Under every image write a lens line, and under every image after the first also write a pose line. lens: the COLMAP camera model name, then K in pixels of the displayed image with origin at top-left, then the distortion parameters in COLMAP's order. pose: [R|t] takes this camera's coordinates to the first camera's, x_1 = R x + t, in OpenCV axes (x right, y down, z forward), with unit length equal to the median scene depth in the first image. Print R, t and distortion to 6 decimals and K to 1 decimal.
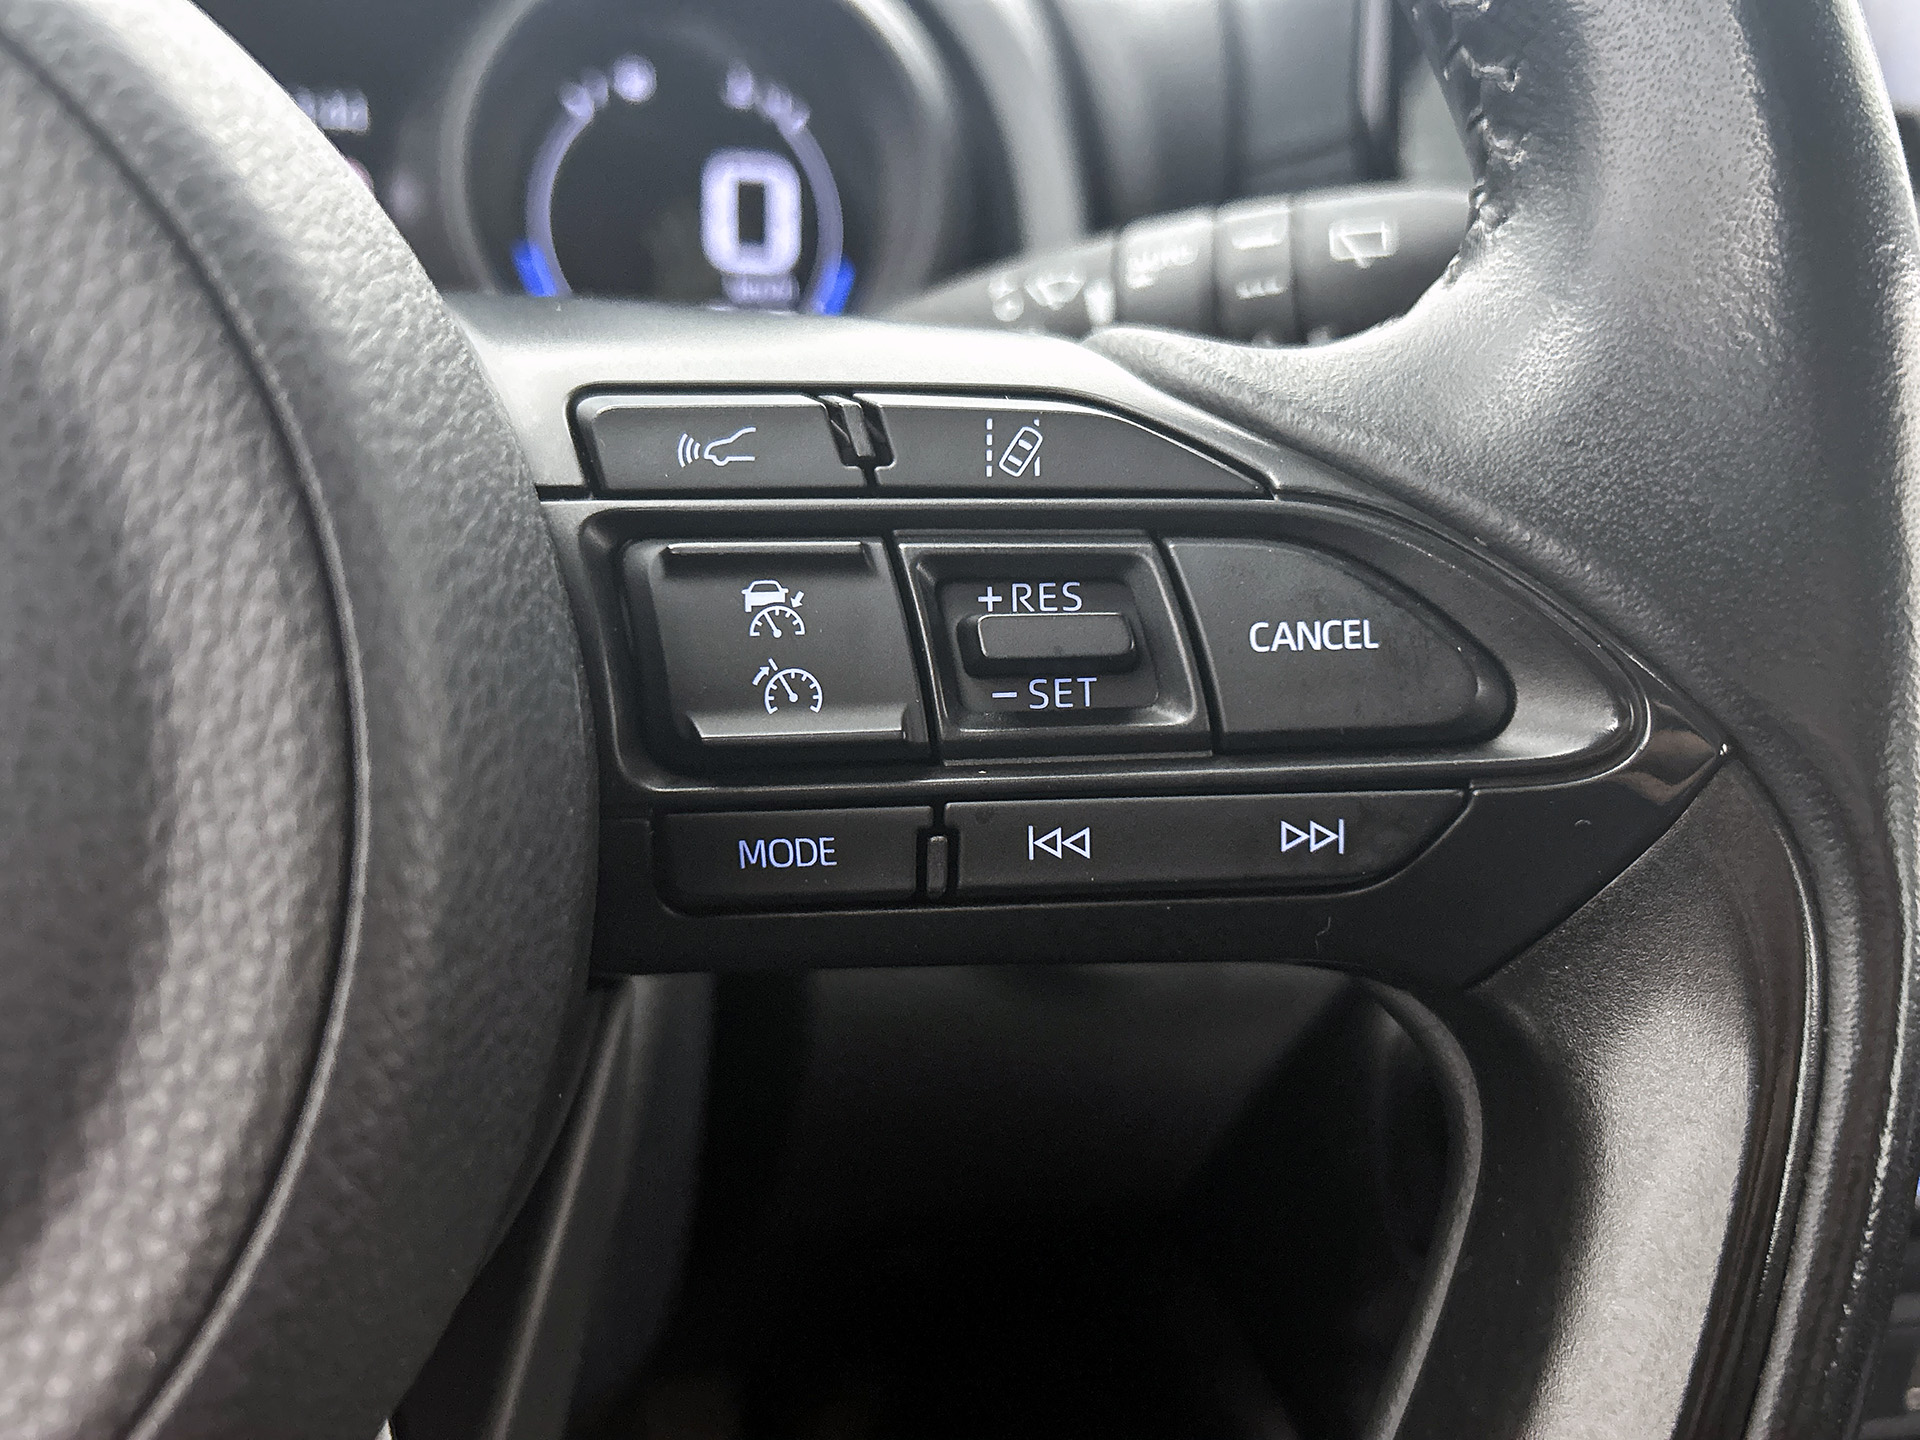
lens RADIAL K [[1888.1, 0, 945.1], [0, 1888.1, 713.3], [0, 0, 1]] dist [-0.009275, 0.000000]
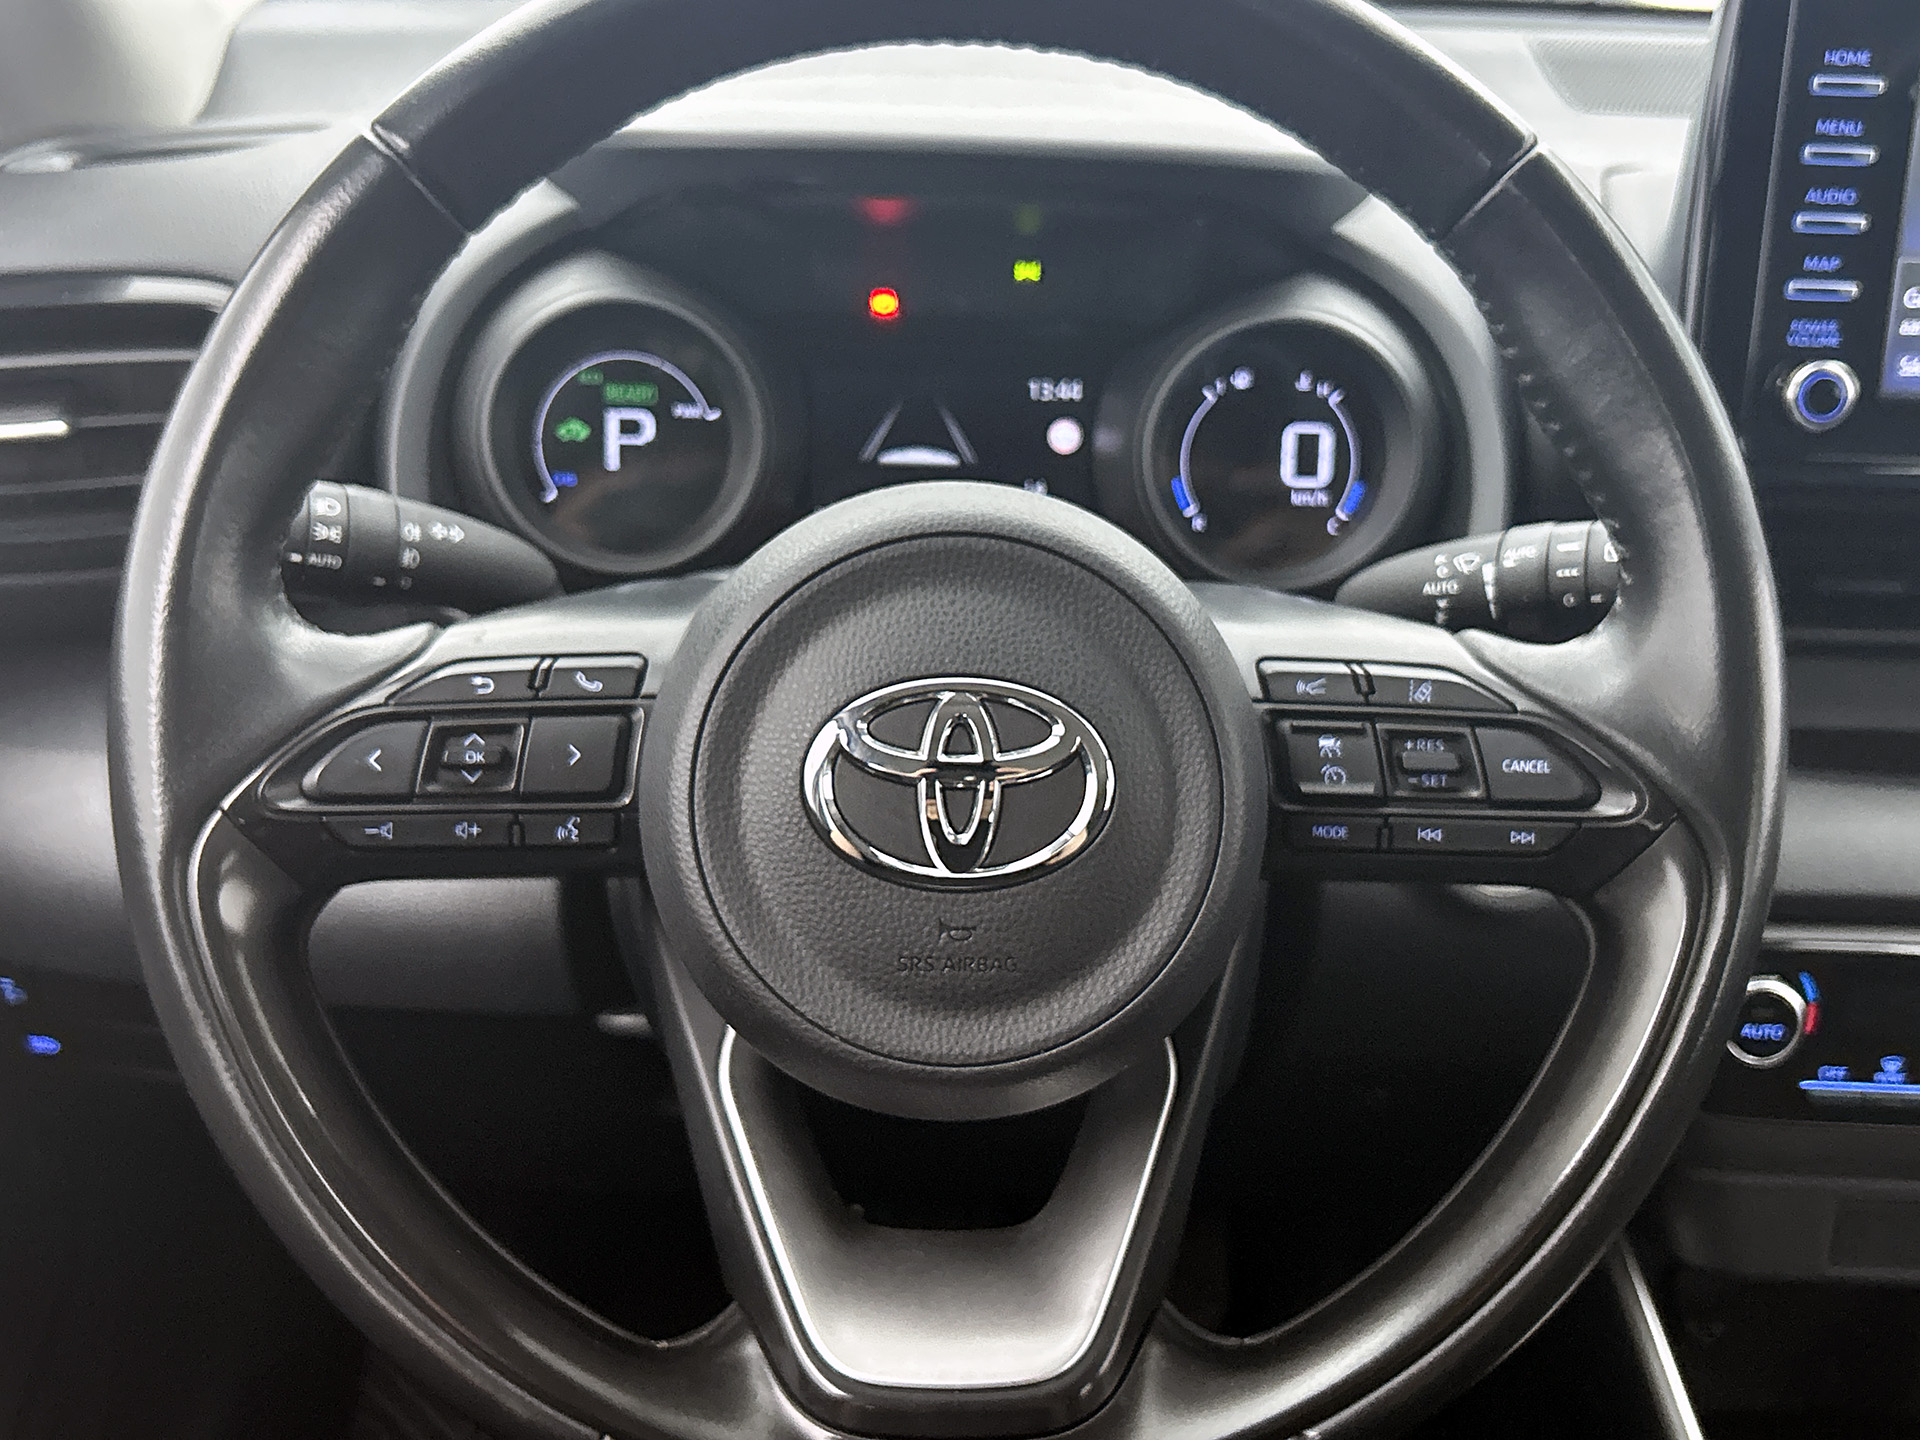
lens RADIAL K [[2217.0, 0, 928.6], [0, 2217.0, 728.9], [0, 0, 1]] dist [0.045228, 0.000000]
pose [[0.971819, 0.049063, -0.230565, 0.090169], [-0.042988, 0.998585, 0.031304, -0.158923], [0.231775, -0.020510, 0.972553, -2.368578]]
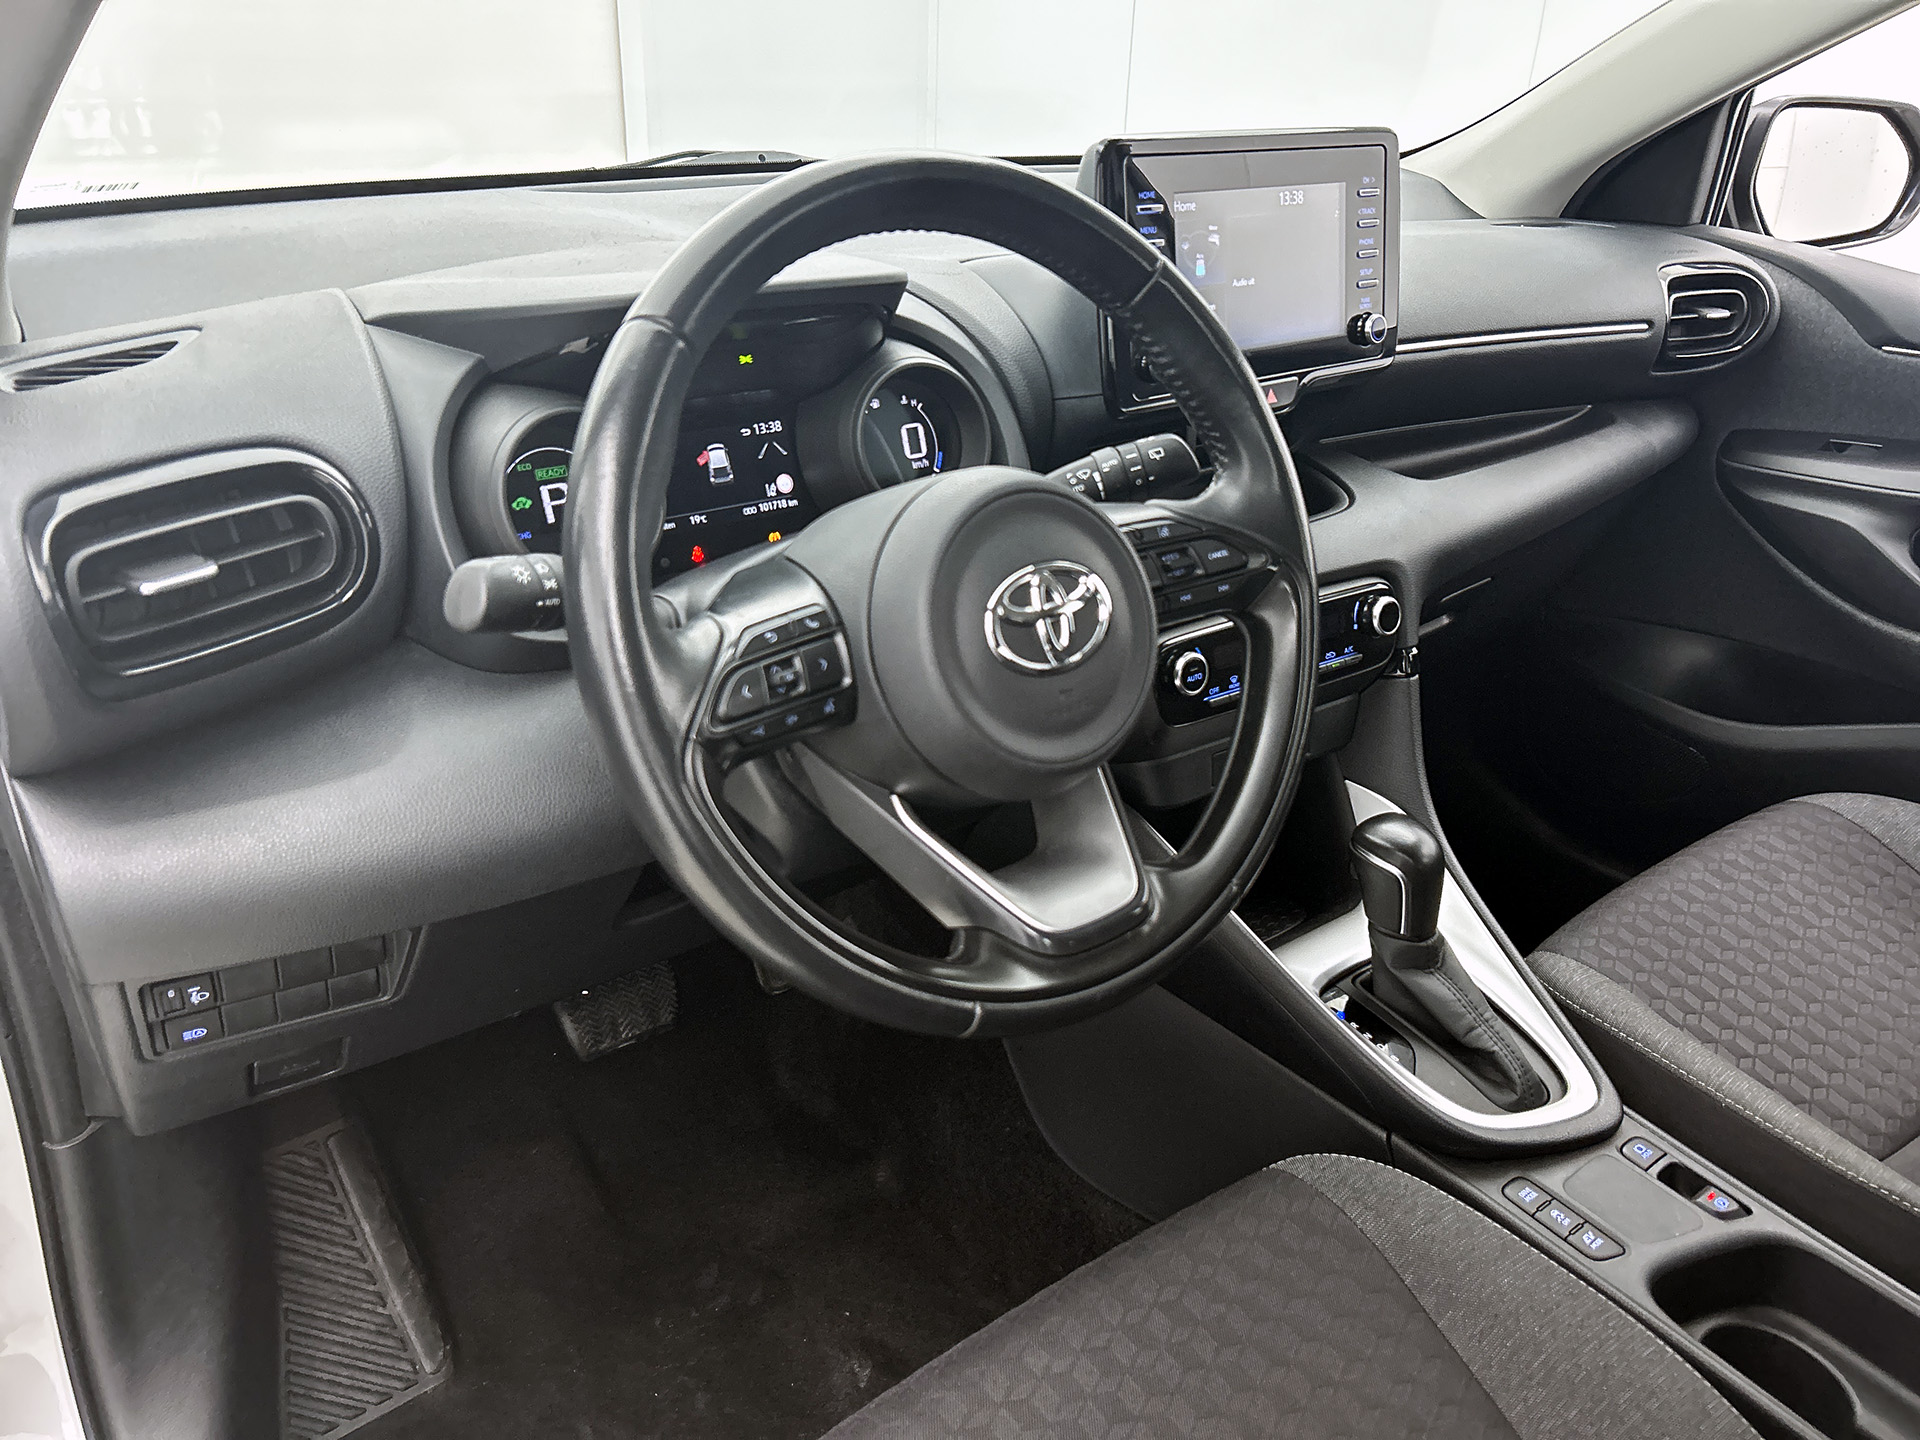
lens RADIAL K [[1505.3, 0, 1014.4], [0, 1505.3, 736.5], [0, 0, 1]] dist [0.044123, -0.045719]
pose [[0.909312, -0.226515, 0.349059, -2.125528], [0.186684, 0.971766, 0.144289, -0.282859], [-0.371887, -0.066041, 0.925926, -3.115263]]
